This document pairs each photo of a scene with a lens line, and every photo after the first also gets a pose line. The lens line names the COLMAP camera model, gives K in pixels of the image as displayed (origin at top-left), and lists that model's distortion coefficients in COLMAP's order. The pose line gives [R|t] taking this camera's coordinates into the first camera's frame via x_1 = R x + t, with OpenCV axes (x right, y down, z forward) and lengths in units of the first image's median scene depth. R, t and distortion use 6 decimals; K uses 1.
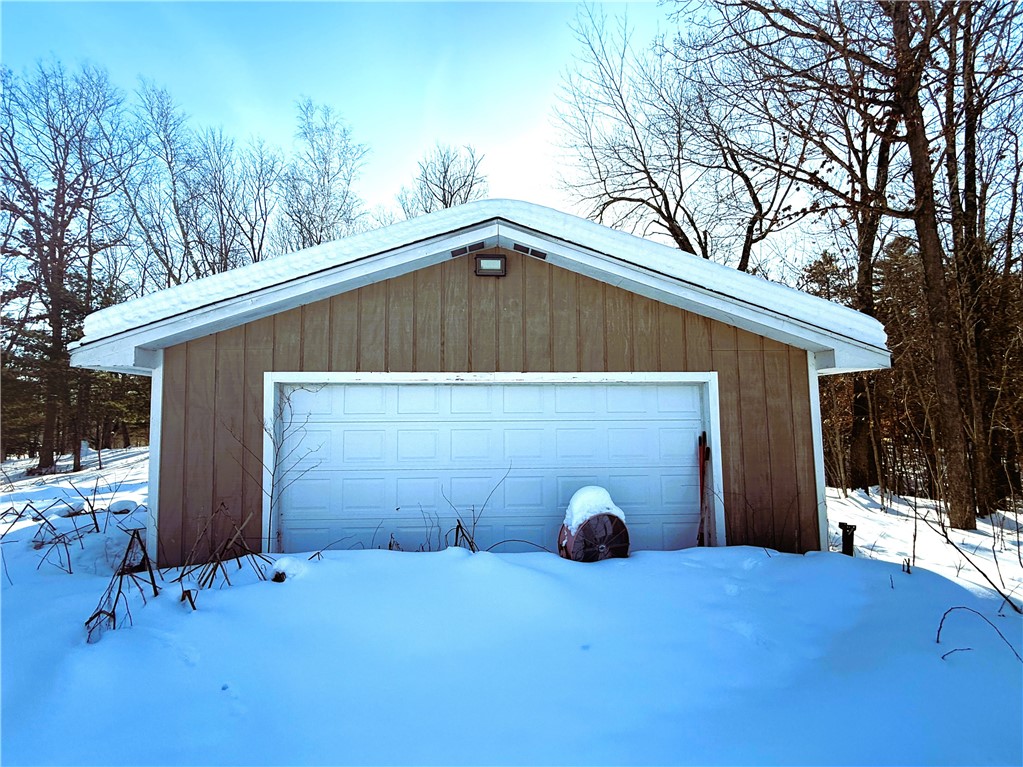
lens RADIAL K [[417.8, 0, 511.5], [0, 417.8, 383.5], [0, 0, 1]] dist [-0.000309, 0.000074]
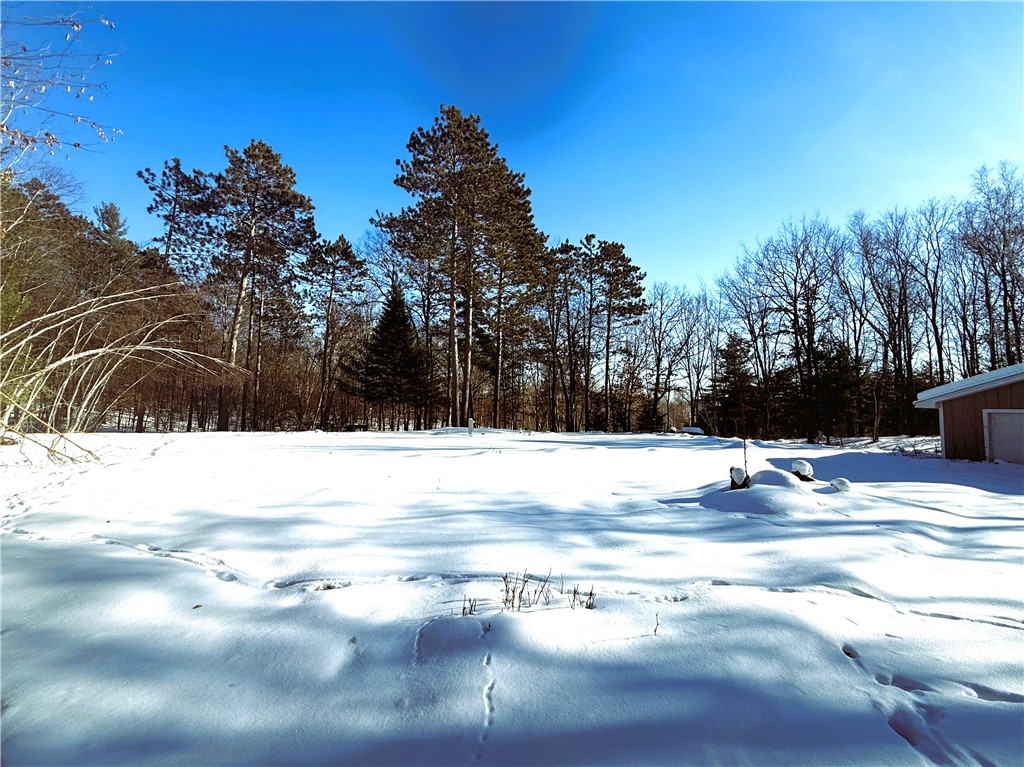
lens RADIAL K [[424.7, 0, 512.0], [0, 424.7, 383.5], [0, 0, 1]] dist [0.000026, 0.000412]
pose [[0.282067, -0.044353, -0.958369, 1.512168], [0.040682, 0.998585, -0.034241, -0.255929], [0.958532, -0.029330, 0.283473, -3.350885]]
